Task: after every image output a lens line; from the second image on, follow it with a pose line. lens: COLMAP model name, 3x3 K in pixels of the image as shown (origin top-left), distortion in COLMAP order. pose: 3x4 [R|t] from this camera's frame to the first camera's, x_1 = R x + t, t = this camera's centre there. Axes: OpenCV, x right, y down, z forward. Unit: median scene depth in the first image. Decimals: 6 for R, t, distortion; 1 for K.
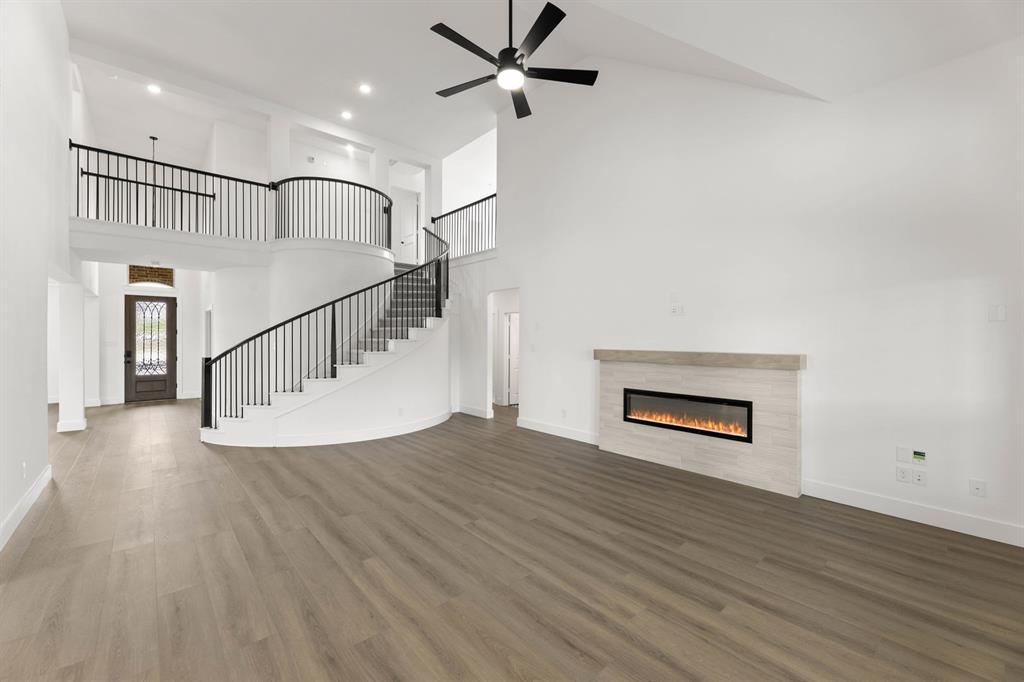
lens RADIAL K [[414.1, 0, 512.0], [0, 414.1, 341.0], [0, 0, 1]] dist [-0.000328, -0.000064]
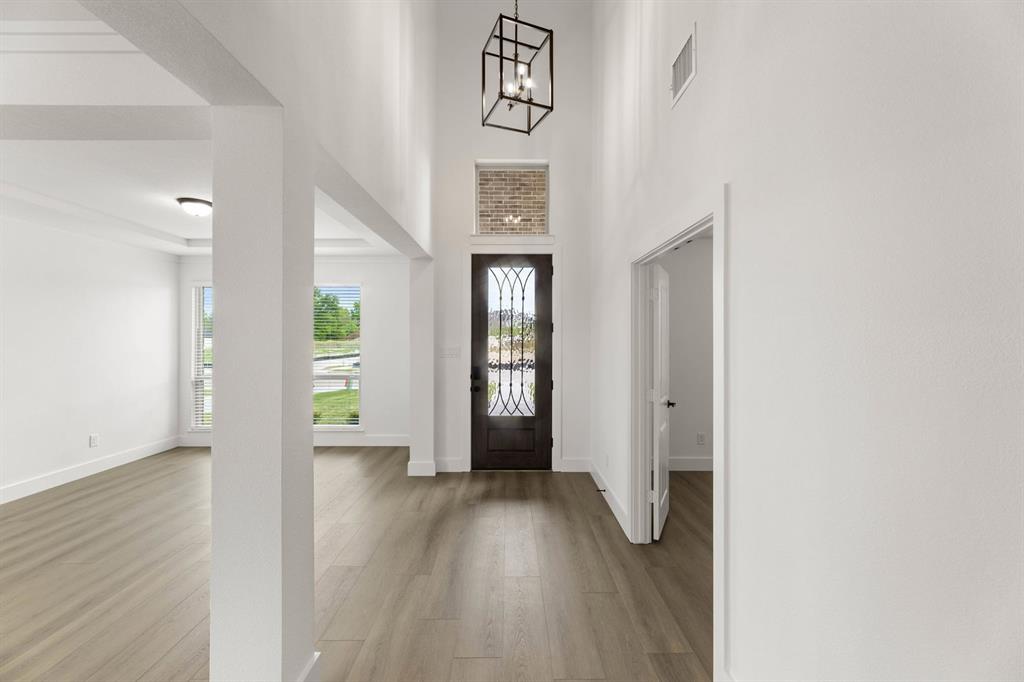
lens RADIAL K [[414.1, 0, 512.0], [0, 414.1, 341.0], [0, 0, 1]] dist [-0.000328, -0.000064]
pose [[0.756910, -0.000287, -0.653519, -0.556872], [-0.003549, 0.999983, -0.004549, -0.004564], [0.653509, 0.005762, 0.756896, 0.637068]]
